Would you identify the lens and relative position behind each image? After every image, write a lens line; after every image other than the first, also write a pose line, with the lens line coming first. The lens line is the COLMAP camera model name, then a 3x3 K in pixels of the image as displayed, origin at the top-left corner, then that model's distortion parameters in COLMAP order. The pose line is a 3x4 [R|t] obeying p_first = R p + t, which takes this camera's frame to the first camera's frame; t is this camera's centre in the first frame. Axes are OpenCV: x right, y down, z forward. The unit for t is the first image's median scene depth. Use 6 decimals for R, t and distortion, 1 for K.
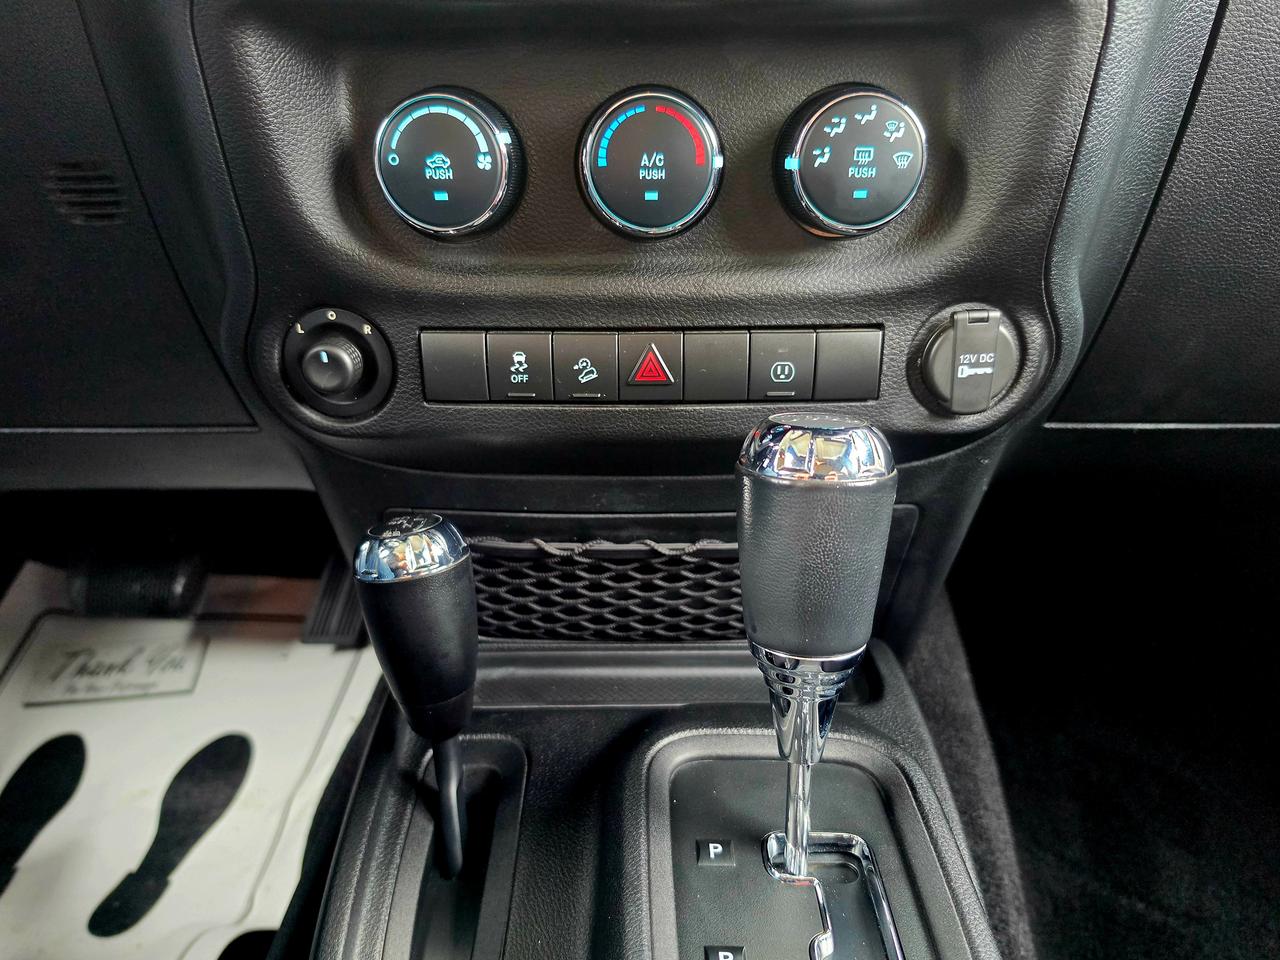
lens RADIAL K [[915.7, 0, 635.4], [0, 915.7, 475.2], [0, 0, 1]] dist [0.074821, -0.088947]
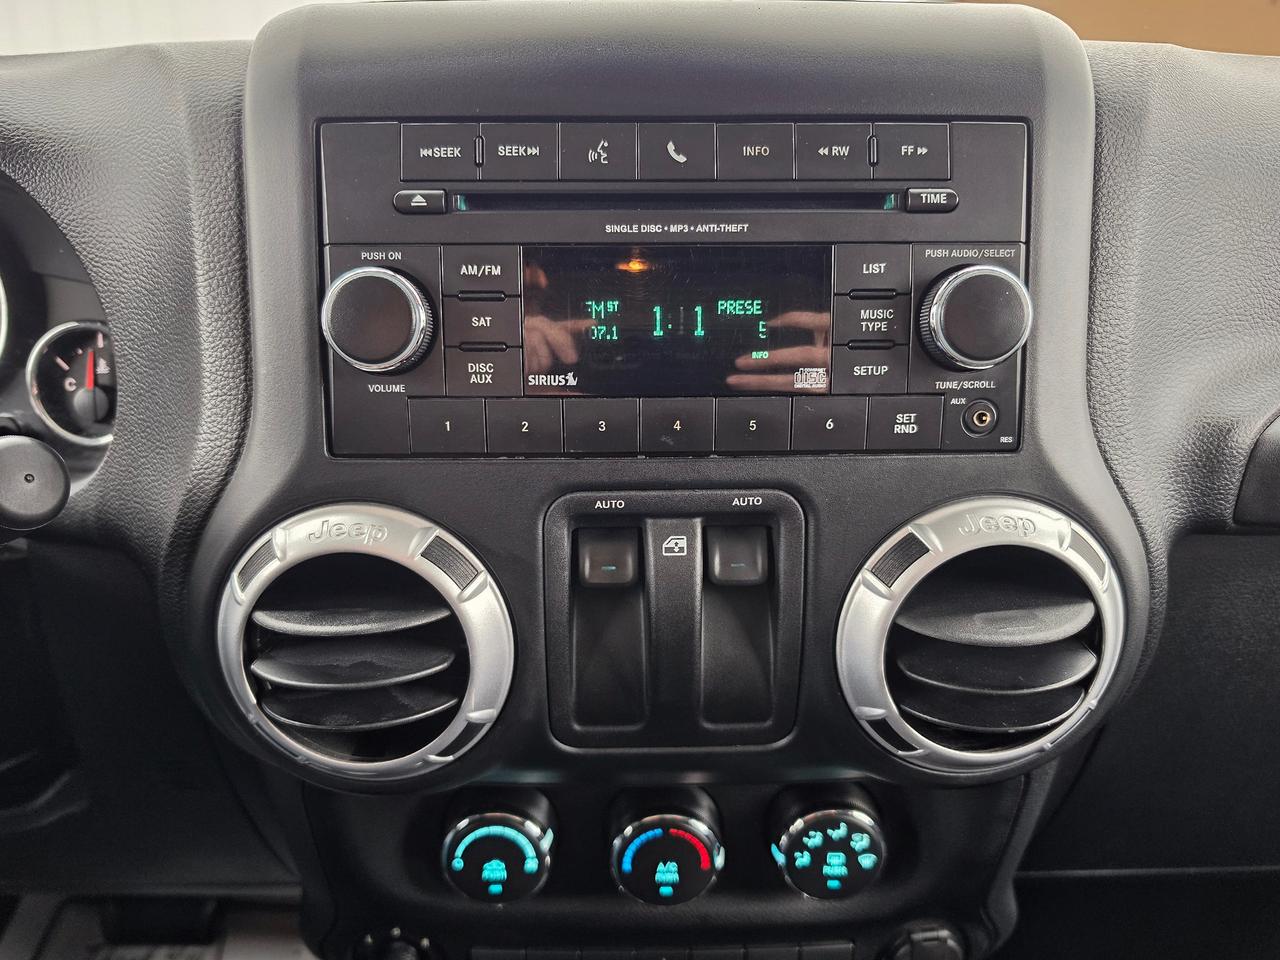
lens RADIAL K [[915.7, 0, 635.4], [0, 915.7, 475.2], [0, 0, 1]] dist [0.074821, -0.088947]
pose [[0.999799, -0.000705, 0.020020, -0.048023], [0.001555, 0.999095, -0.042512, -0.809065], [-0.019971, 0.042535, 0.998895, -0.268632]]
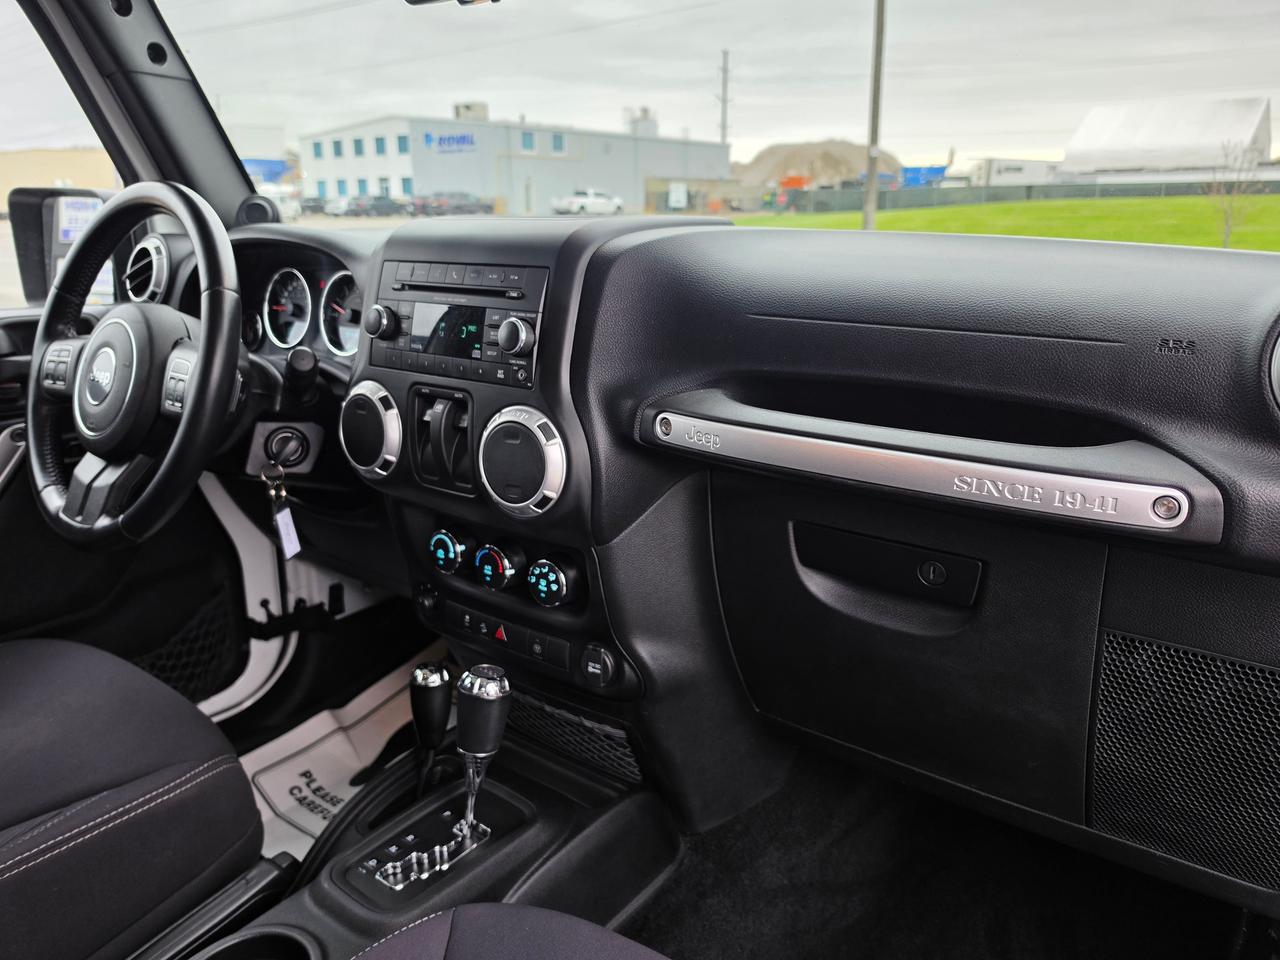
lens RADIAL K [[915.7, 0, 635.4], [0, 915.7, 475.2], [0, 0, 1]] dist [0.074821, -0.088947]
pose [[0.794403, 0.167258, -0.583908, 2.025438], [-0.227840, 0.973198, -0.031207, -0.636423], [0.563039, 0.157828, 0.811220, -1.139933]]
